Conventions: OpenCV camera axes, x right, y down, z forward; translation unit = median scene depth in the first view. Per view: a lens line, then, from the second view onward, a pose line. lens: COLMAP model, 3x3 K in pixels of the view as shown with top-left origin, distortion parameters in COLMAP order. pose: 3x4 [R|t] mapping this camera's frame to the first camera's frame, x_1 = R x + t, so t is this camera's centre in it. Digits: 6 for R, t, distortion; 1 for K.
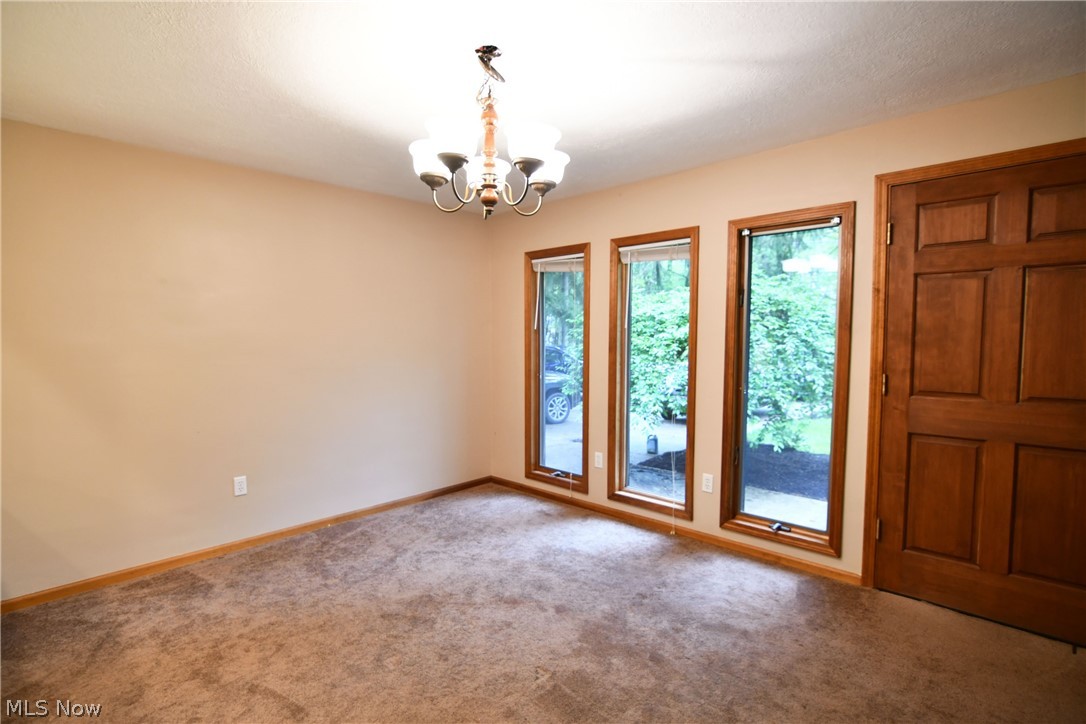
lens RADIAL K [[527.0, 0, 535.5], [0, 527.0, 360.7], [0, 0, 1]] dist [-0.021096, 0.005232]
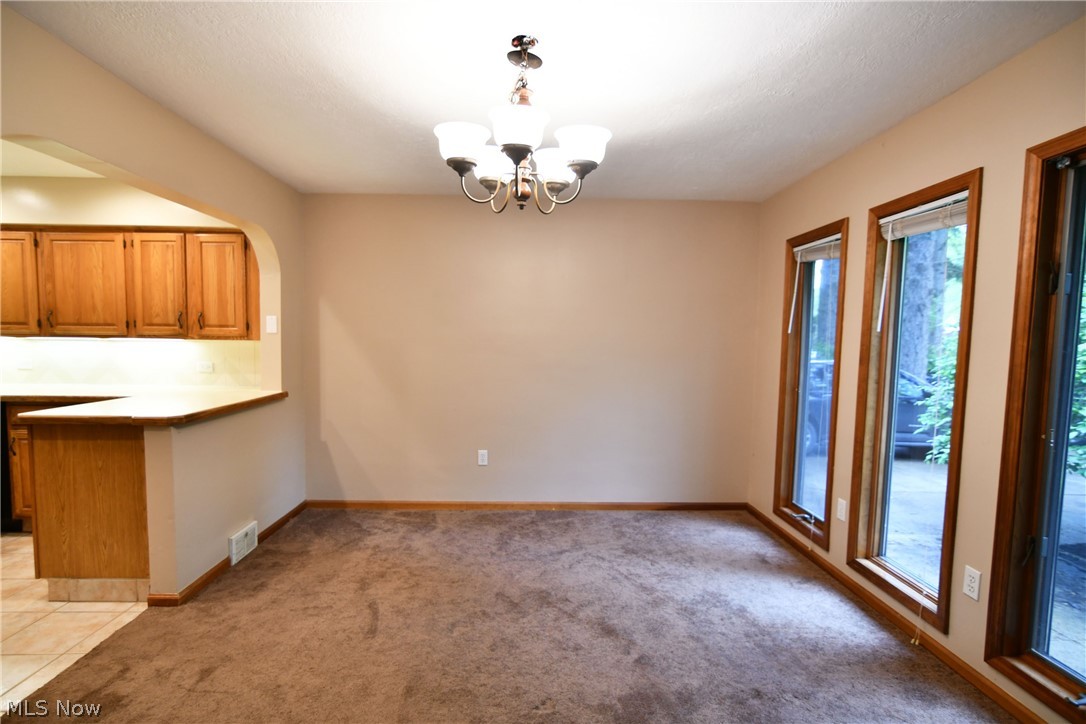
lens RADIAL K [[527.0, 0, 539.6], [0, 527.0, 357.6], [0, 0, 1]] dist [-0.021096, 0.005232]
pose [[0.712429, 0.039099, -0.700654, 0.389499], [-0.051976, 0.998644, 0.002878, -0.005648], [0.699817, 0.034367, 0.713495, 0.205504]]
